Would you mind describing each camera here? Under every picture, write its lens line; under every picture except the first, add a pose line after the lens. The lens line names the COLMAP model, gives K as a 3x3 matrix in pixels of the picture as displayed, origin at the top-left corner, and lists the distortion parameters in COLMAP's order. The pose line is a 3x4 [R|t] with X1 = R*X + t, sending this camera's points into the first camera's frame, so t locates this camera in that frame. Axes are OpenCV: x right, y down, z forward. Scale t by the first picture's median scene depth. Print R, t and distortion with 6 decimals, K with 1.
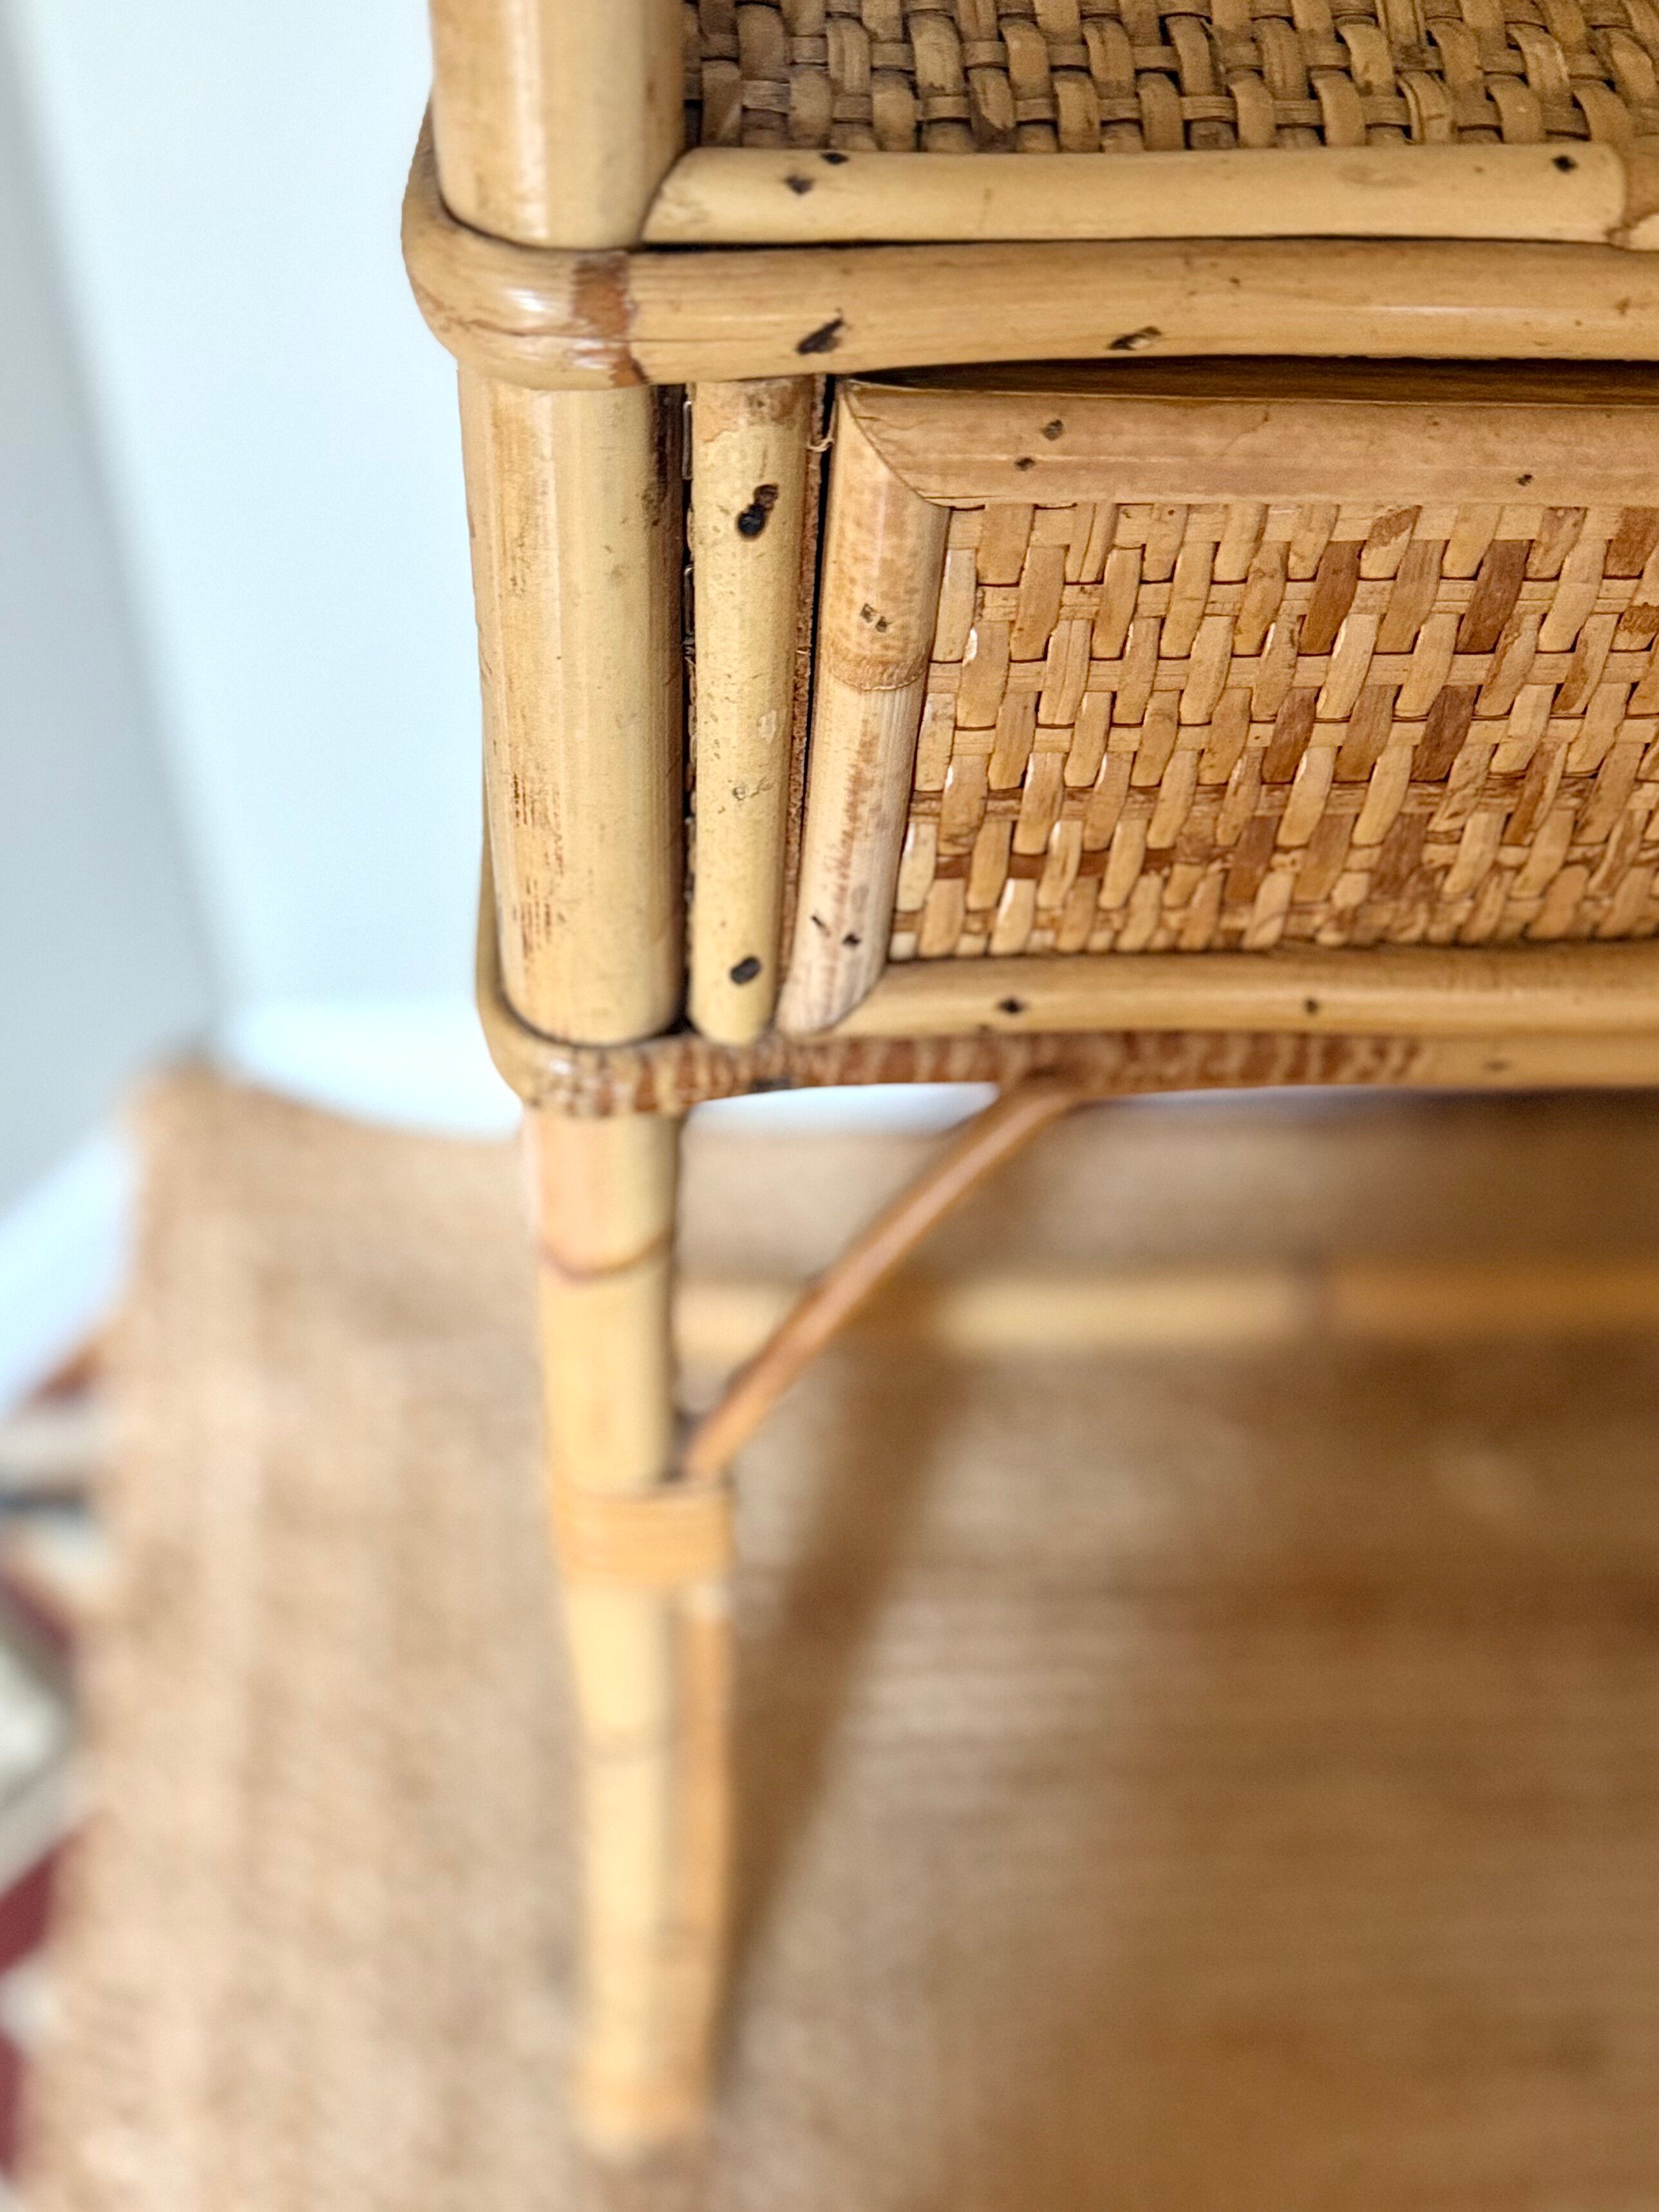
lens RADIAL K [[2365.6, 0, 647.0], [0, 2365.6, 1106.0], [0, 0, 1]] dist [0.055847, -0.002217]
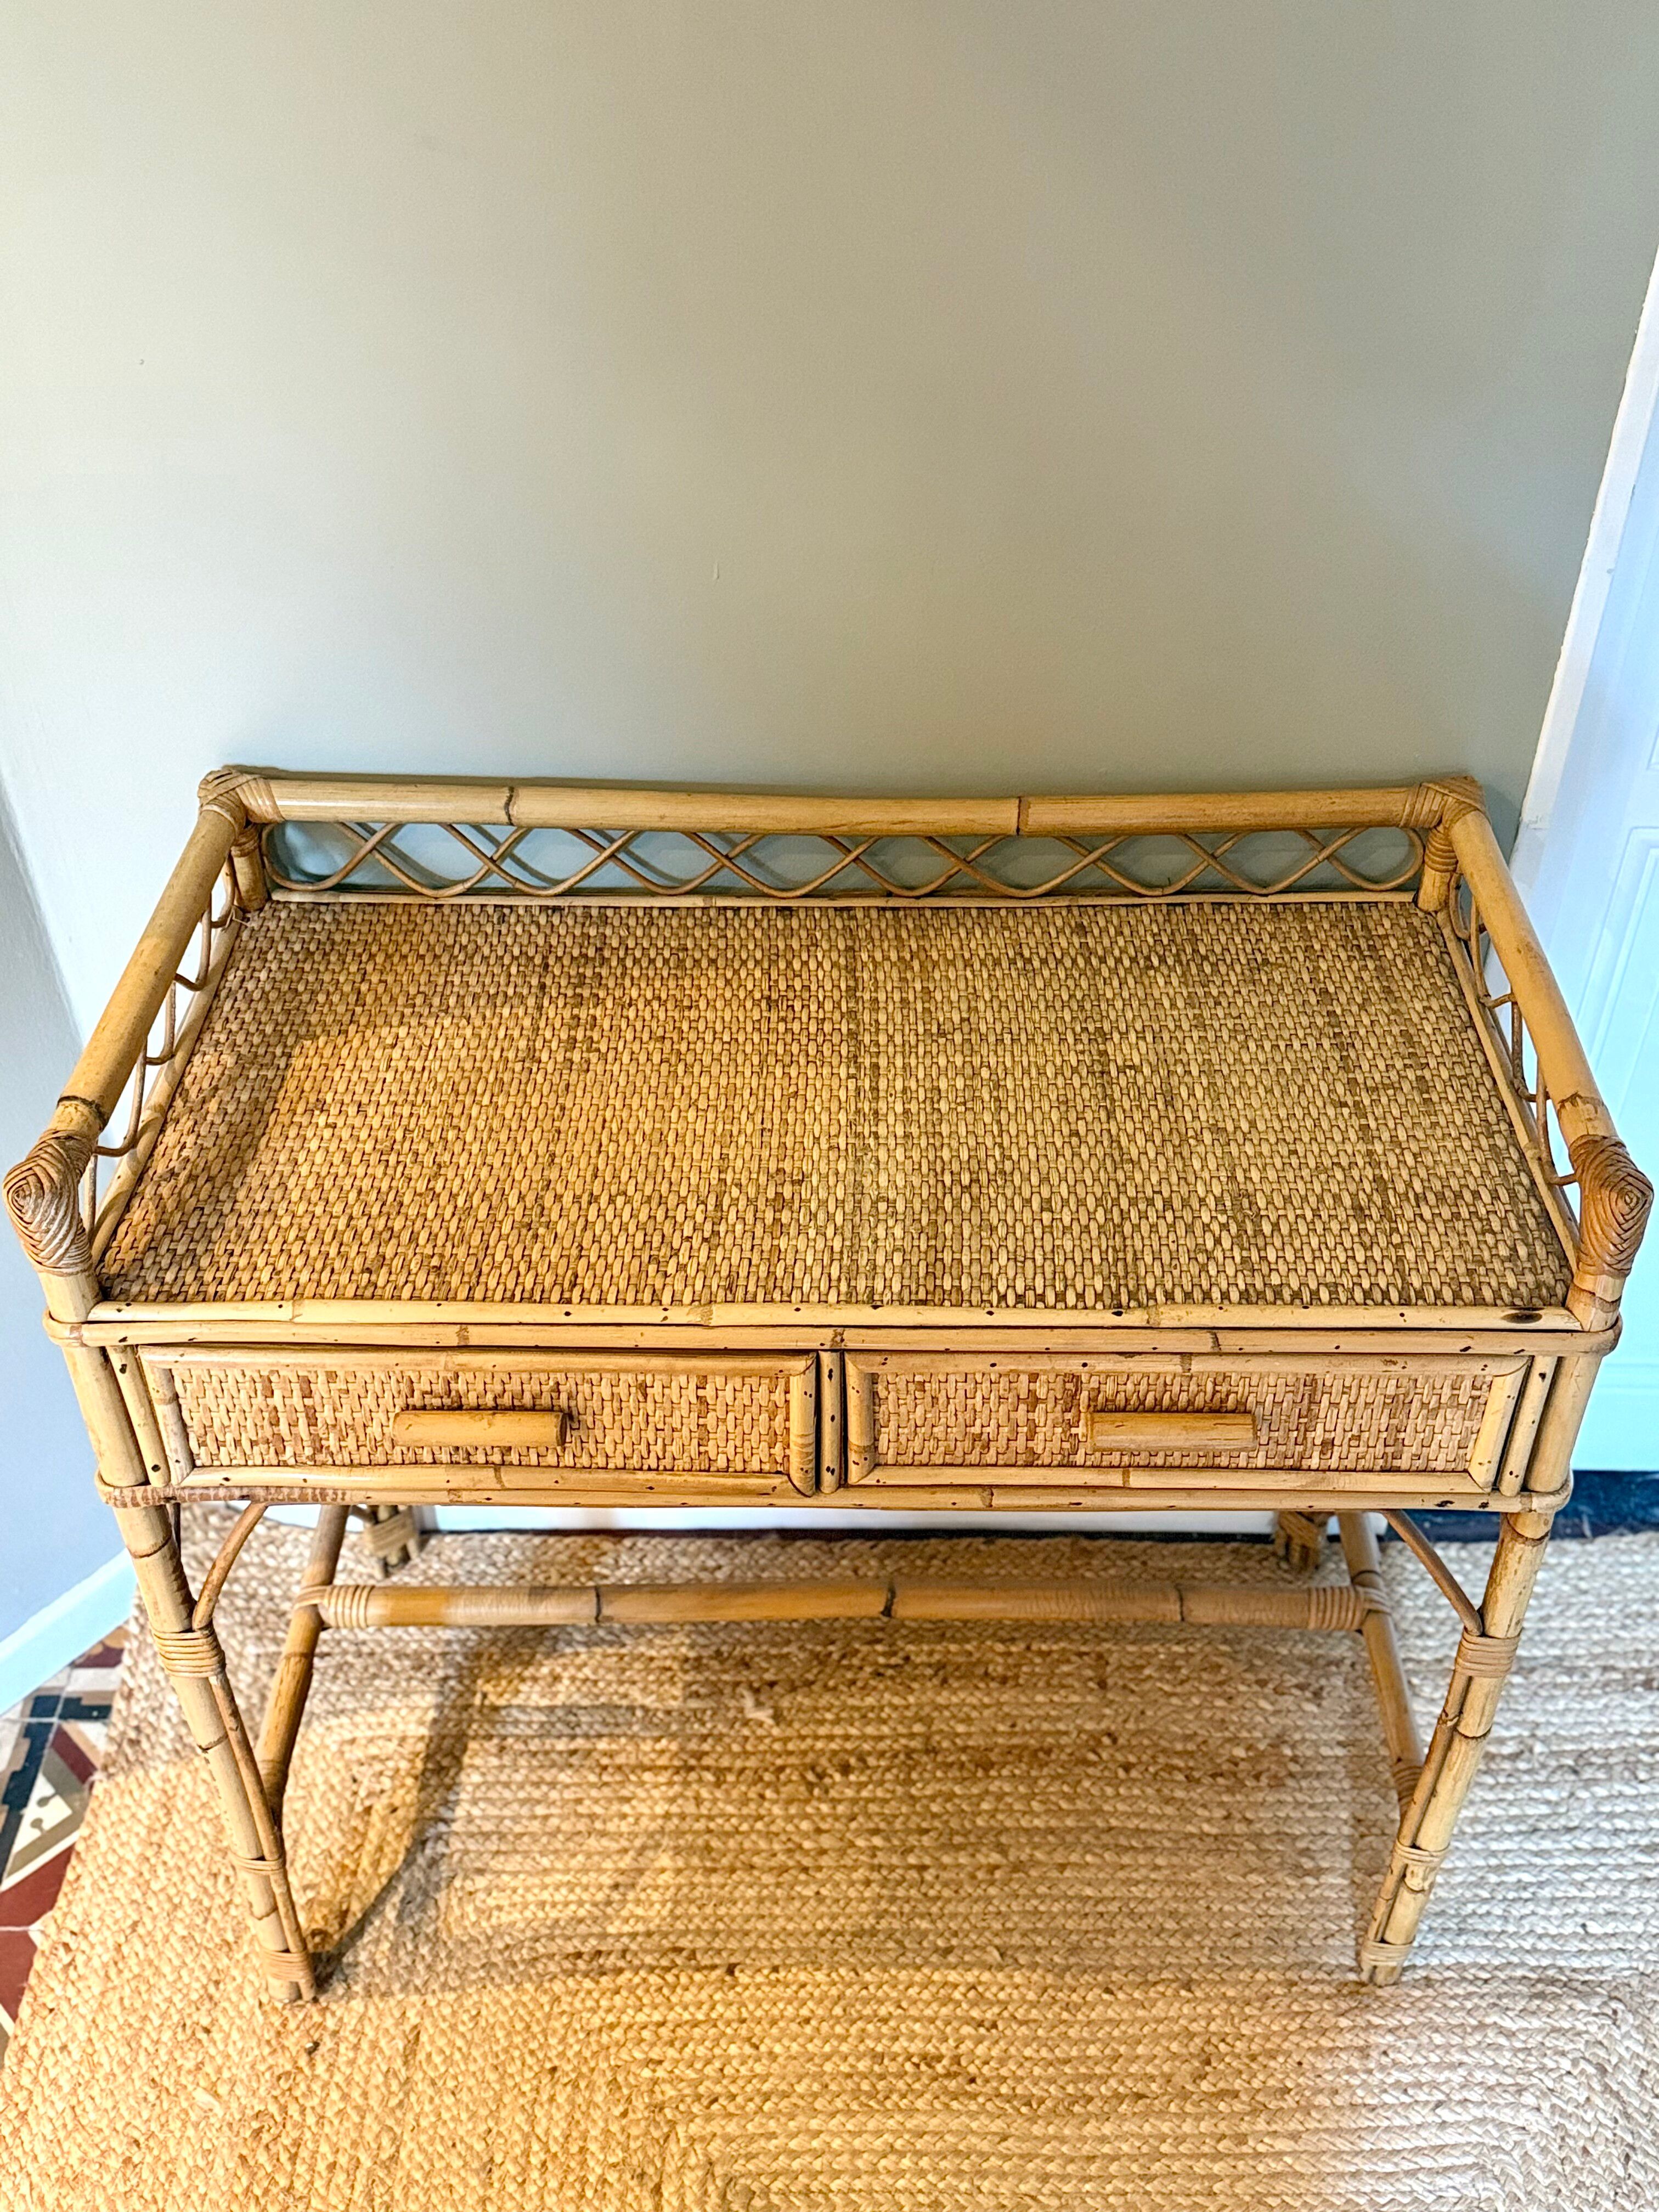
lens RADIAL K [[2081.2, 0, 850.8], [0, 2081.2, 1109.4], [0, 0, 1]] dist [0.164501, -0.356279]
pose [[0.999045, 0.027194, -0.034189, 1.385141], [-0.033981, 0.975587, -0.216967, 0.090755], [0.027455, 0.217921, 0.975580, -2.693514]]
